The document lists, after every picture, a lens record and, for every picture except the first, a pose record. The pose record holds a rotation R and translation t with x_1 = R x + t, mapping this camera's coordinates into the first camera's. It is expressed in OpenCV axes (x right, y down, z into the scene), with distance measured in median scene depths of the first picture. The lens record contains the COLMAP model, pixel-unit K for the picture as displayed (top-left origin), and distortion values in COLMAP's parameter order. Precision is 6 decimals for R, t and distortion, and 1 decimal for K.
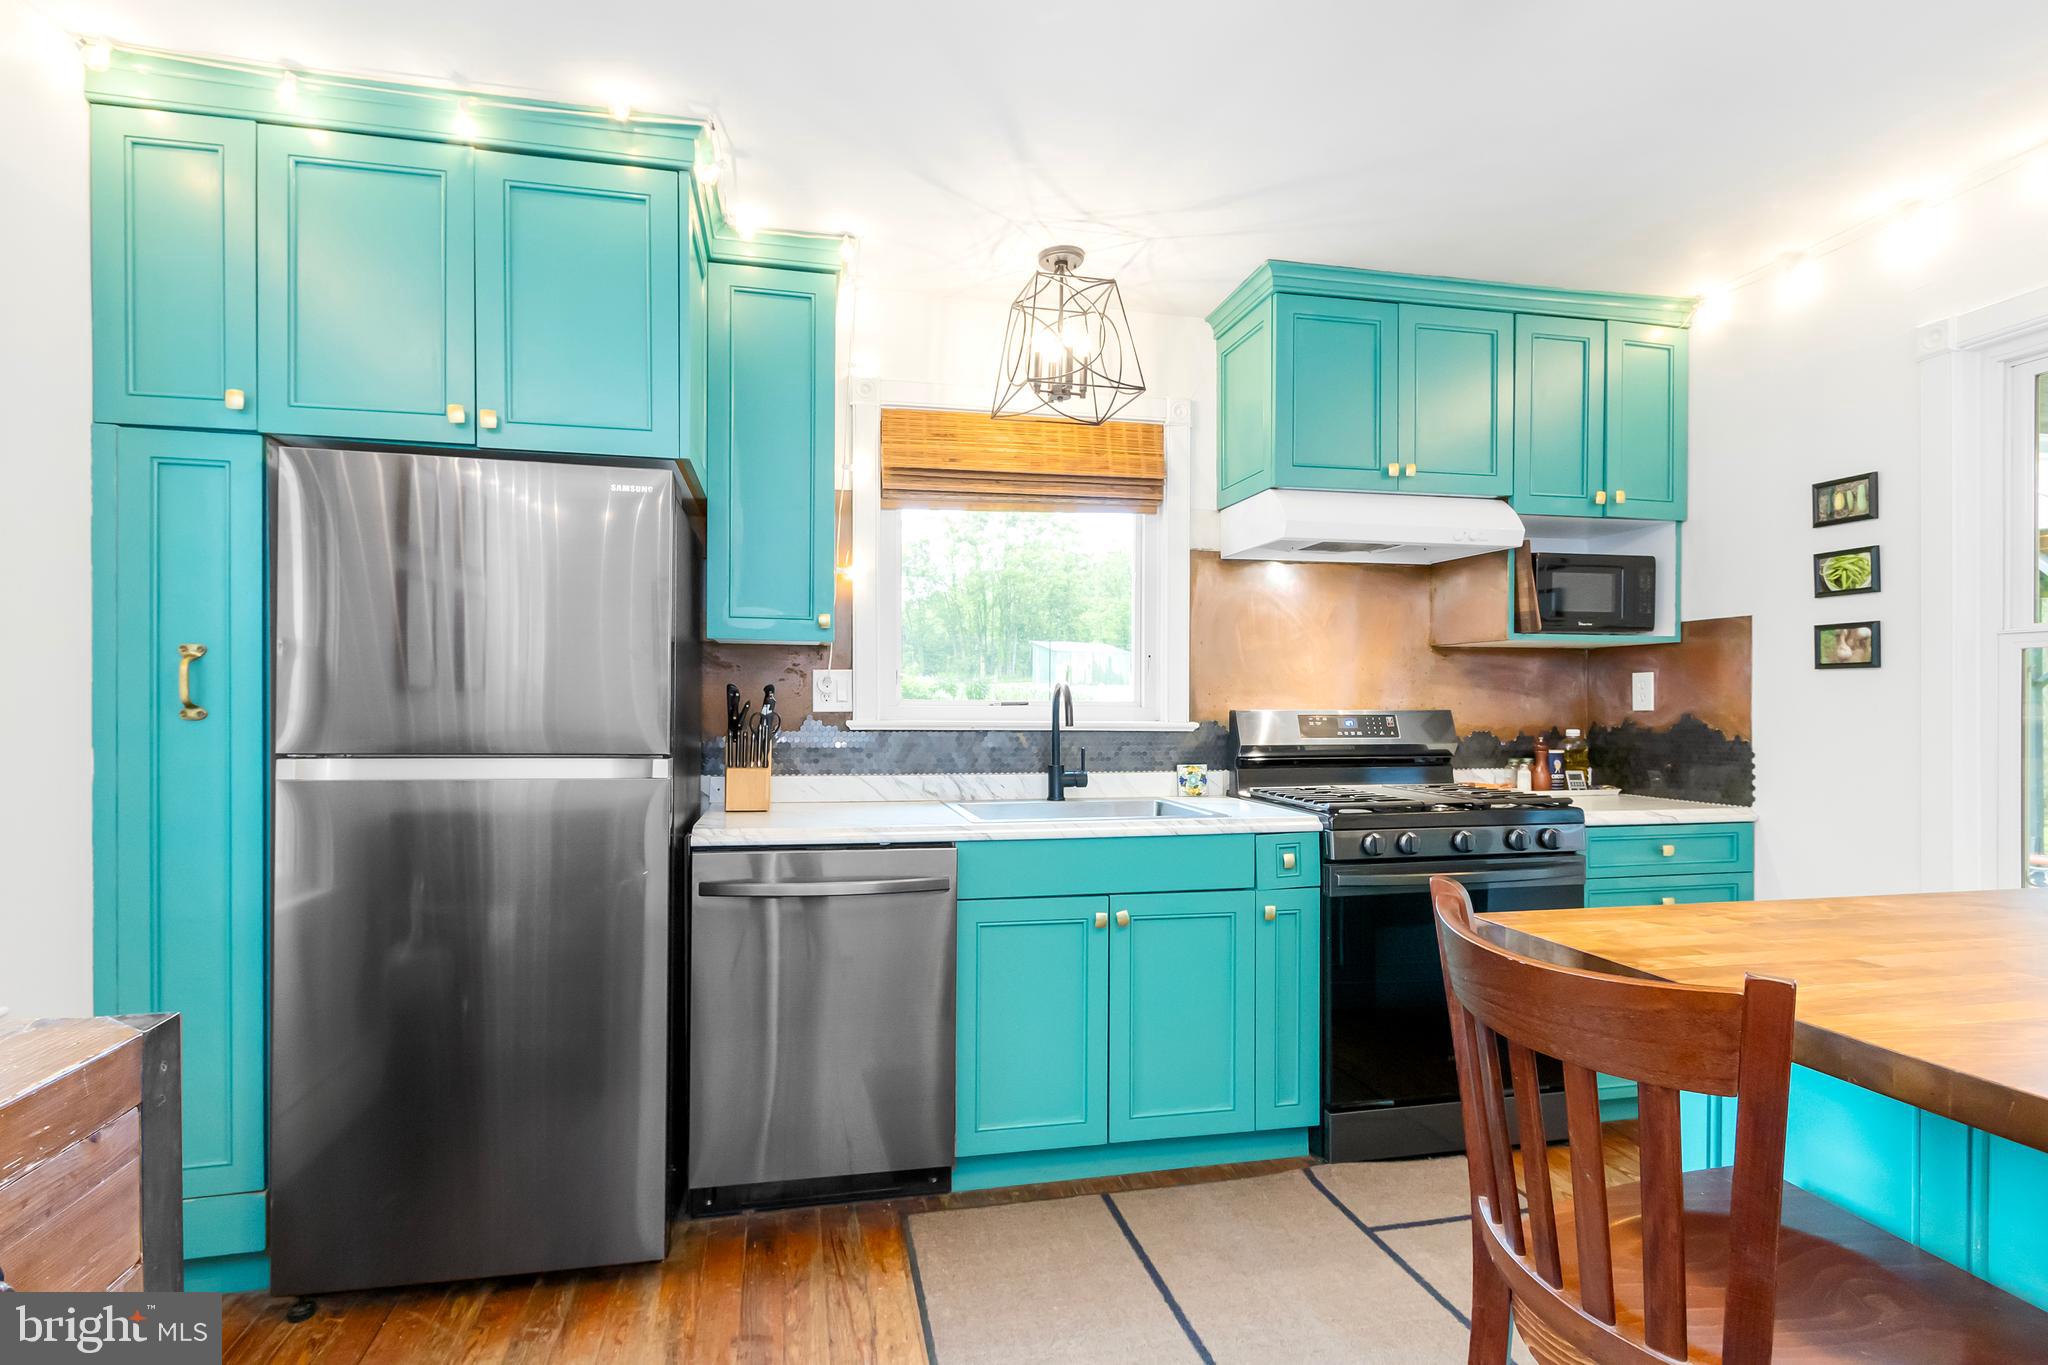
lens RADIAL K [[1035.3, 0, 1028.1], [0, 1035.3, 702.3], [0, 0, 1]] dist [0.002207, 0.000992]
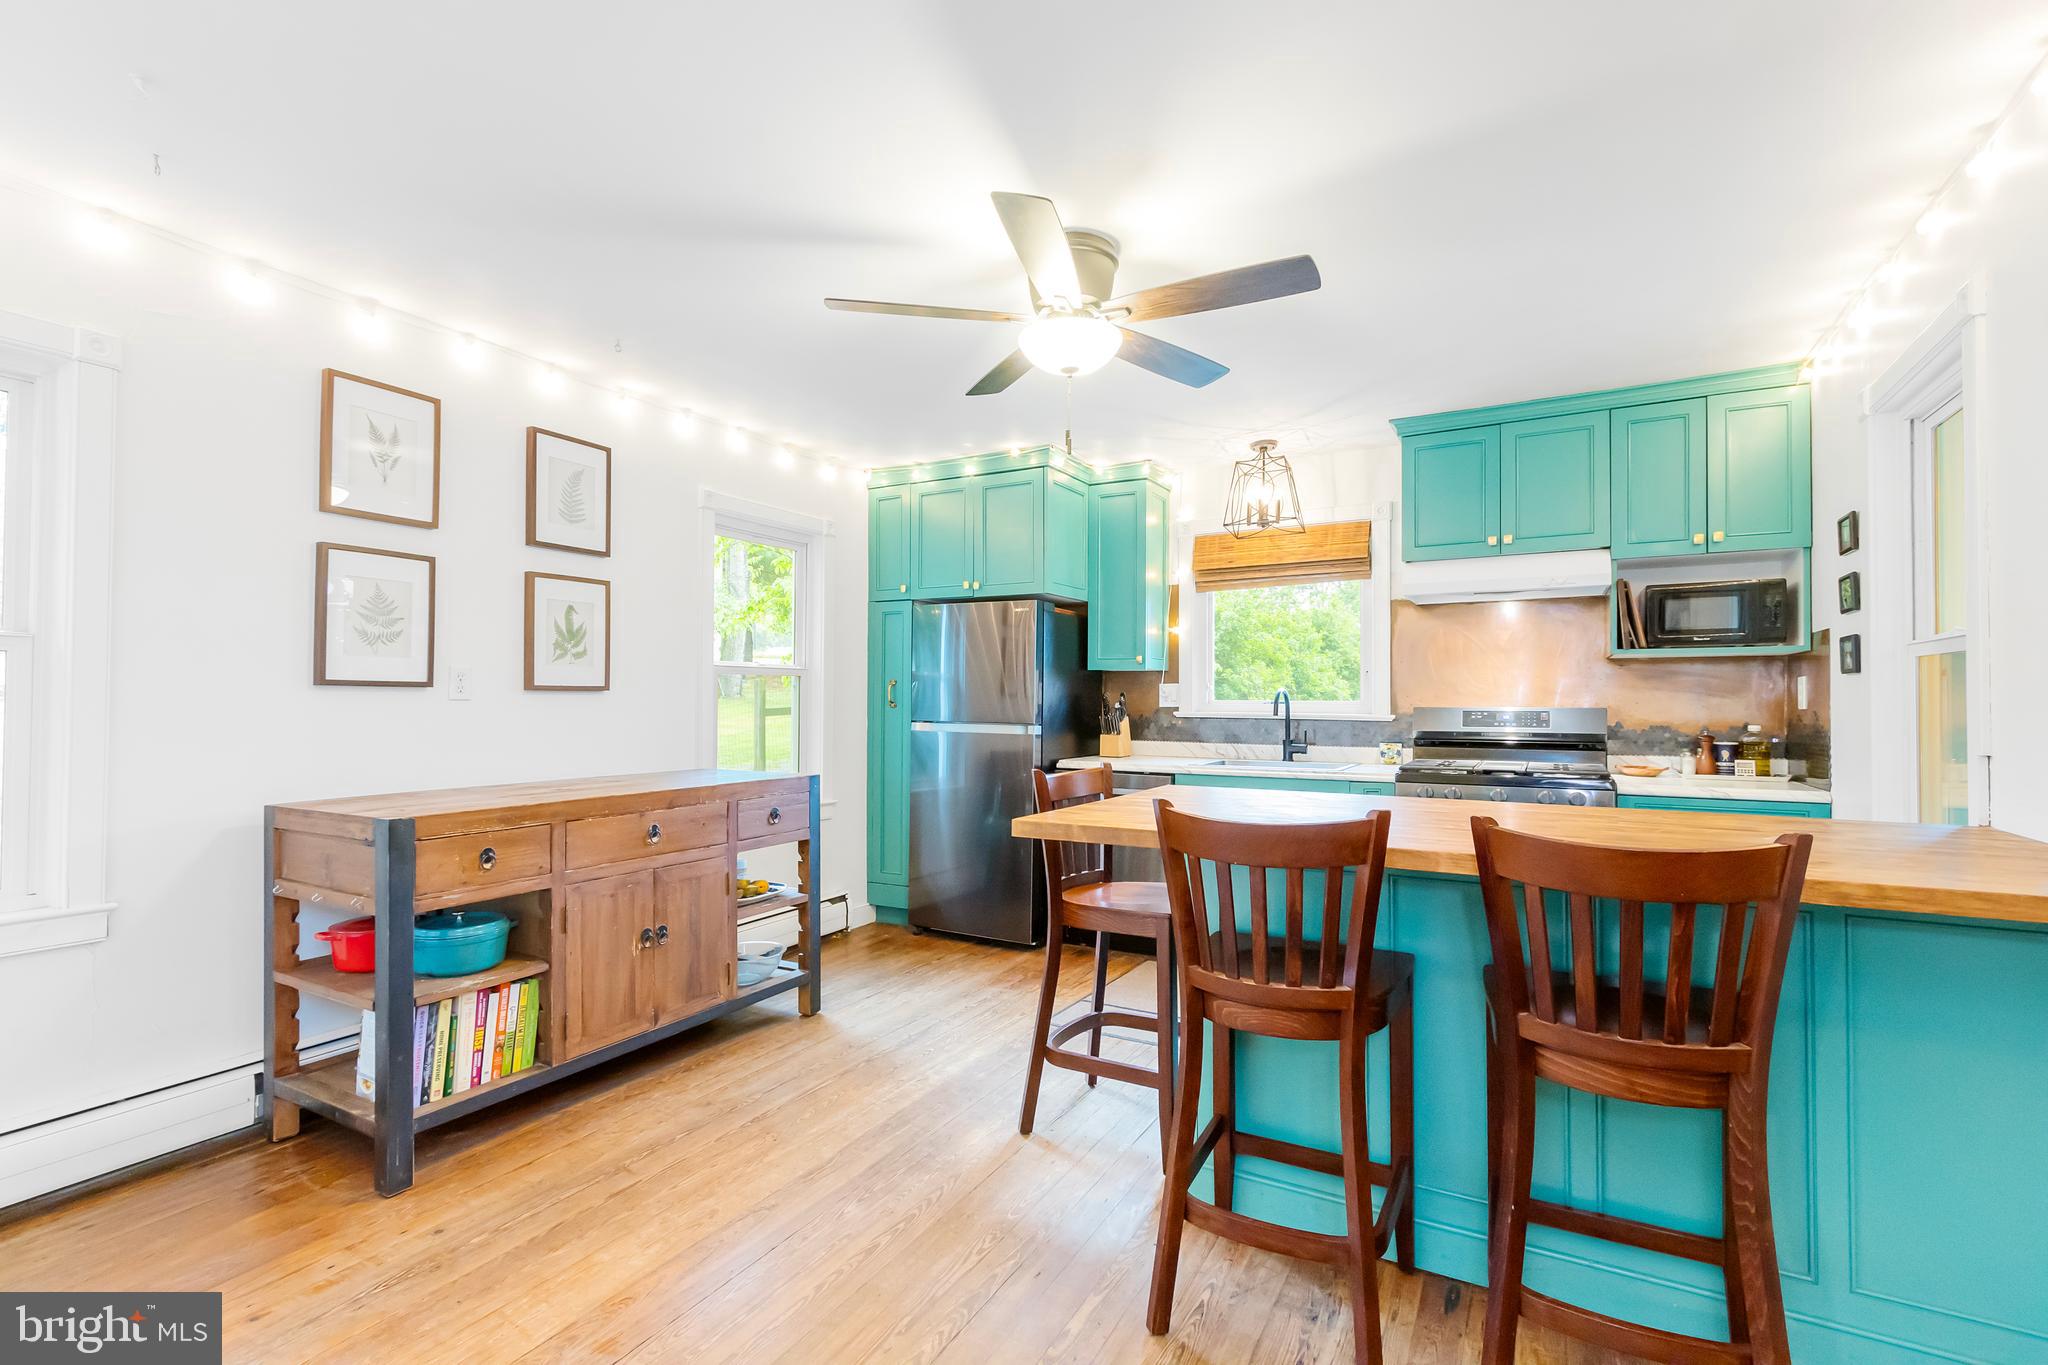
lens RADIAL K [[943.6, 0, 1021.4], [0, 943.6, 684.4], [0, 0, 1]] dist [0.000632, 0.000093]
pose [[0.743559, -0.013532, -0.668533, 0.716799], [-0.005145, 0.999650, -0.025956, 0.013596], [0.668651, 0.022739, 0.743229, -0.402326]]
